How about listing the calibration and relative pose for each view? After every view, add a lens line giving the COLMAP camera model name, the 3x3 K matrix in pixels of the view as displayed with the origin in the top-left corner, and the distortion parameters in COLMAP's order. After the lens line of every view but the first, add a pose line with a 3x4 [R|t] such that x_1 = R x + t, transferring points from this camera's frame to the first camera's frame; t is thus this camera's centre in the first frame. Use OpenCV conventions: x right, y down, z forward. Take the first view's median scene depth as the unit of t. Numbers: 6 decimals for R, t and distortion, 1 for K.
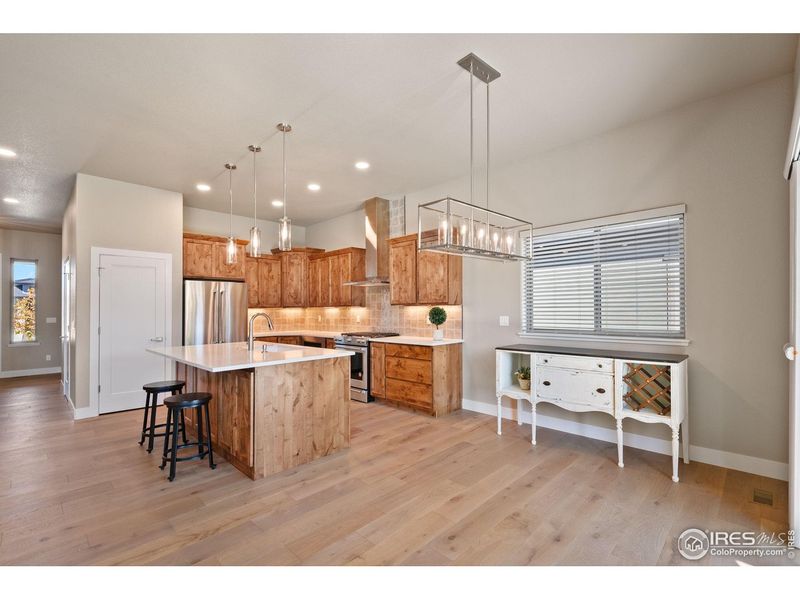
lens RADIAL K [[362.5, 0, 409.2], [0, 362.5, 302.9], [0, 0, 1]] dist [0.000928, -0.010678]
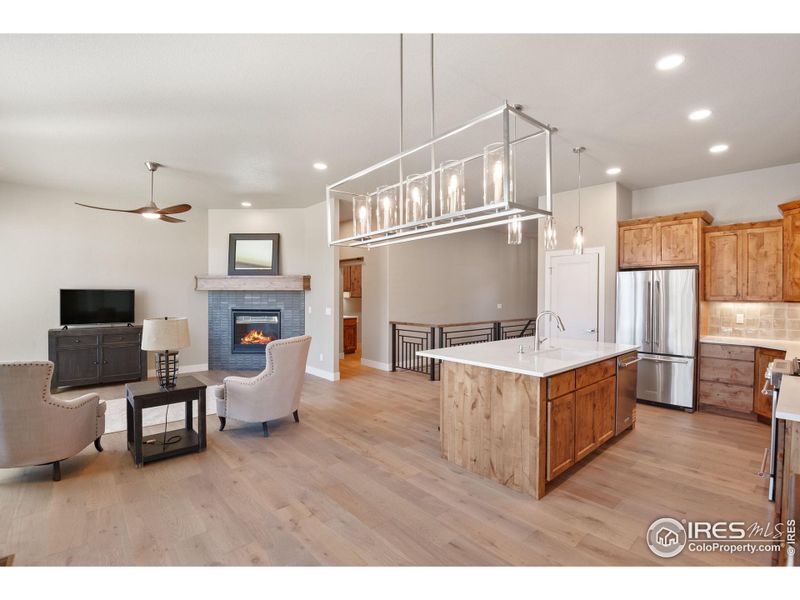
lens RADIAL K [[362.5, 0, 406.1], [0, 362.5, 301.6], [0, 0, 1]] dist [0.000928, -0.010678]
pose [[-0.071382, 0.026688, -0.997092, 0.402171], [0.016300, 0.999540, 0.025587, -0.019443], [0.997316, -0.014427, -0.071784, 0.549430]]
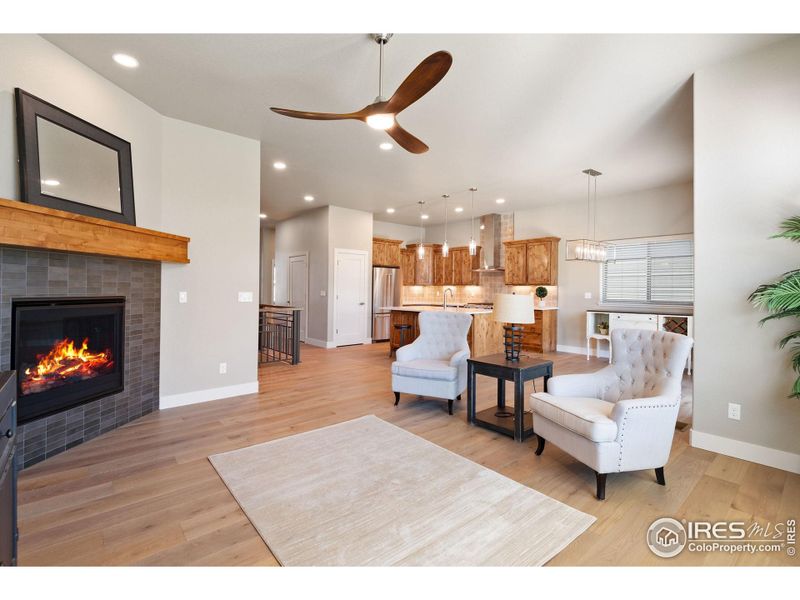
lens RADIAL K [[369.8, 0, 400.5], [0, 369.8, 286.6], [0, 0, 1]] dist [-0.008511, -0.002696]
pose [[0.995031, 0.015904, -0.098289, -0.362753], [-0.014804, 0.999819, 0.011913, 0.000636], [0.098461, -0.010398, 0.995087, -0.644446]]
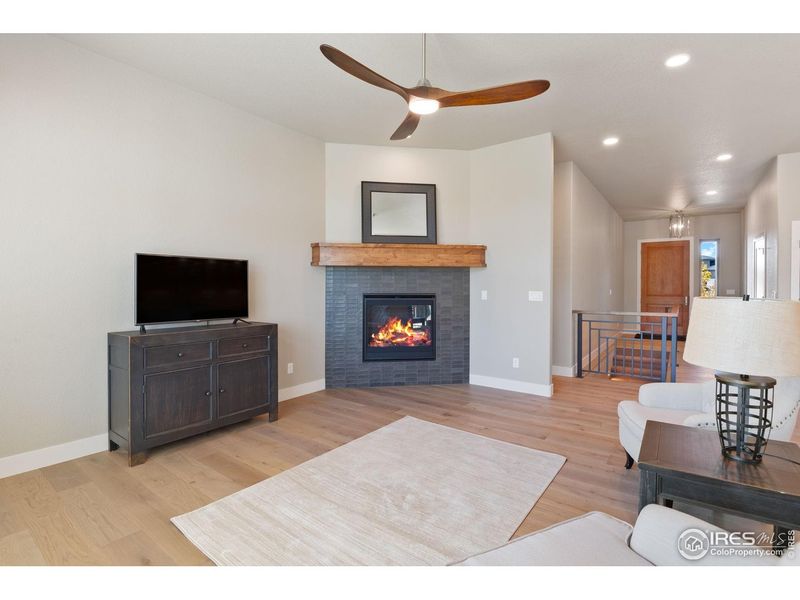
lens RADIAL K [[378.7, 0, 410.8], [0, 378.7, 287.7], [0, 0, 1]] dist [-0.019288, -0.002335]
pose [[0.125688, 0.014651, -0.991962, 0.034445], [0.015149, 0.999746, 0.016686, 0.001367], [0.991954, -0.017124, 0.125434, -0.210192]]
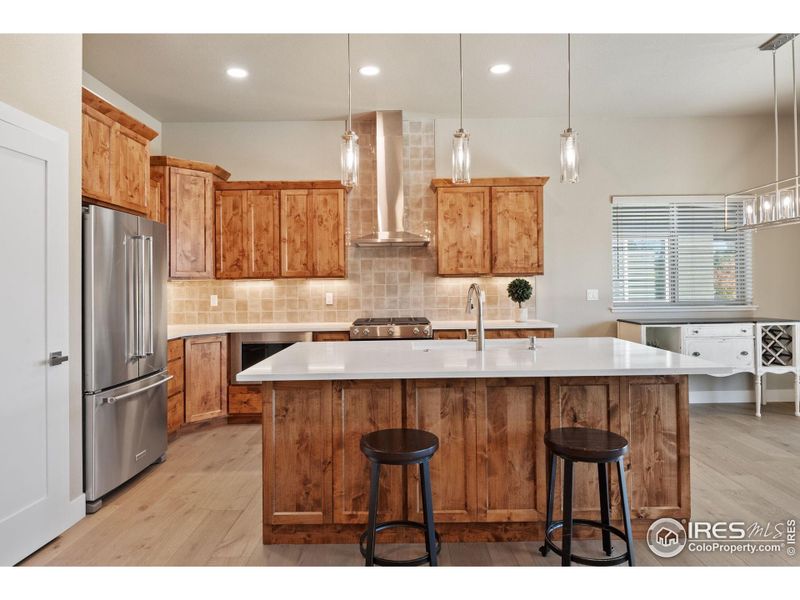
lens RADIAL K [[489.2, 0, 404.9], [0, 489.2, 283.1], [0, 0, 1]] dist [-0.006440, -0.004121]
pose [[0.718171, 0.003206, 0.695860, -0.789854], [-0.007032, 0.999972, 0.002650, 0.018869], [-0.695831, -0.006796, 0.718173, 0.408688]]
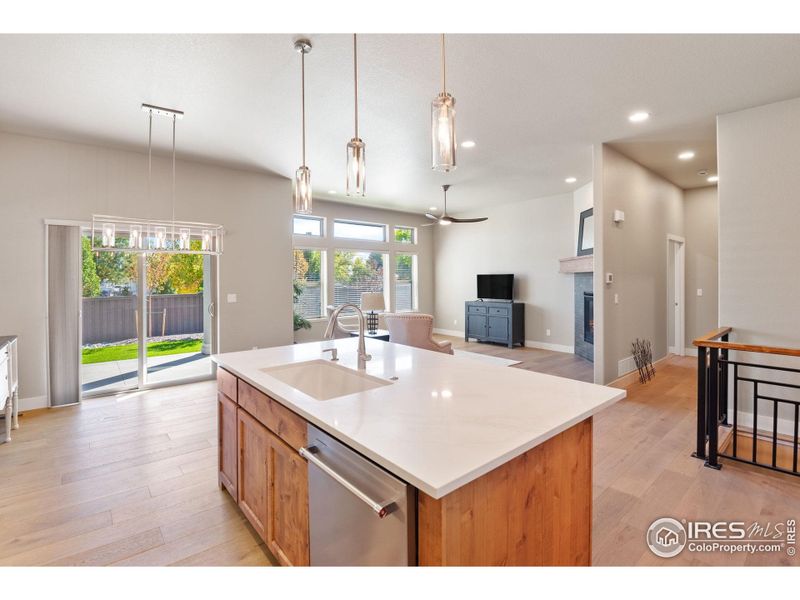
lens RADIAL K [[378.7, 0, 394.4], [0, 378.7, 281.0], [0, 0, 1]] dist [-0.019288, -0.002335]
pose [[-0.993730, 0.012676, 0.111084, -0.410731], [0.011136, 0.999833, -0.014470, 0.004143], [-0.111249, -0.013142, -0.993706, 1.184824]]
